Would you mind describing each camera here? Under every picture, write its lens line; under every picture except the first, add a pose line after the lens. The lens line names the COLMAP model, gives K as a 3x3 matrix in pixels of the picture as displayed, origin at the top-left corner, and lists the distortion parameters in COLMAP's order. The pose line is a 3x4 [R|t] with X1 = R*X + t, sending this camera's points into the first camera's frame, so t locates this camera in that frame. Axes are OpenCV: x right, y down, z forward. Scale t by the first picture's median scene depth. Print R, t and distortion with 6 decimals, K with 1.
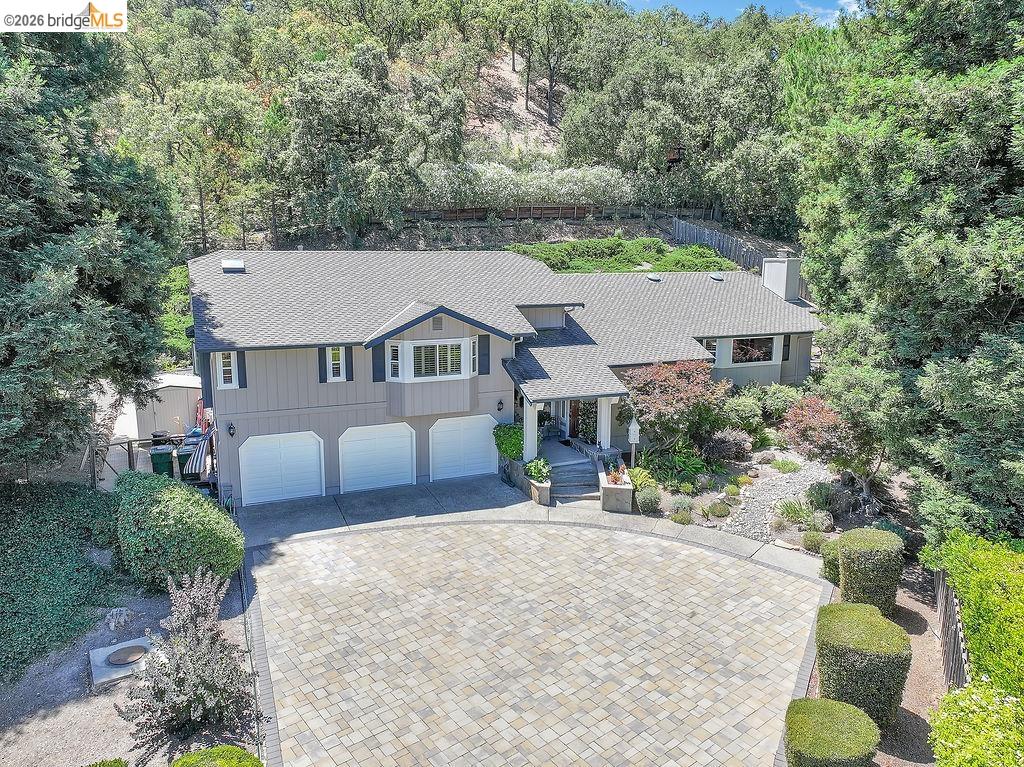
lens RADIAL K [[735.8, 0, 518.3], [0, 735.8, 380.9], [0, 0, 1]] dist [-0.000440, 0.021989]
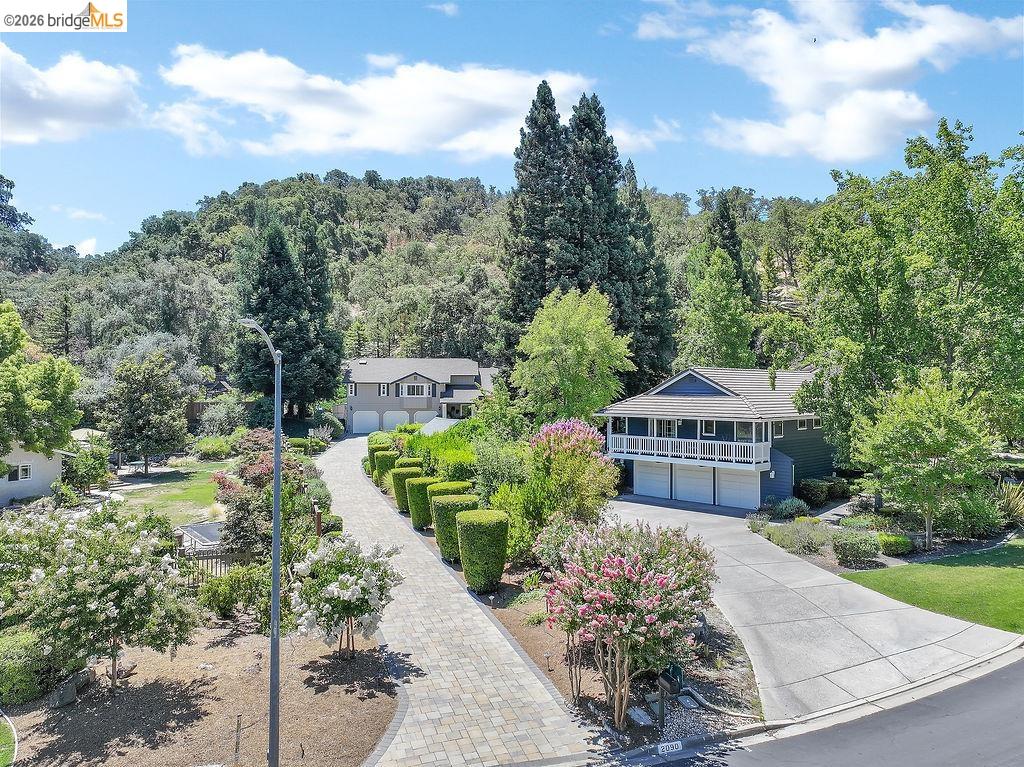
lens RADIAL K [[735.8, 0, 518.3], [0, 735.8, 380.9], [0, 0, 1]] dist [-0.000440, 0.021989]
pose [[0.942890, -0.006765, -0.333037, 1.315808], [-0.058060, 0.981152, -0.184308, 0.473701], [0.328007, 0.193118, 0.924725, -1.700944]]
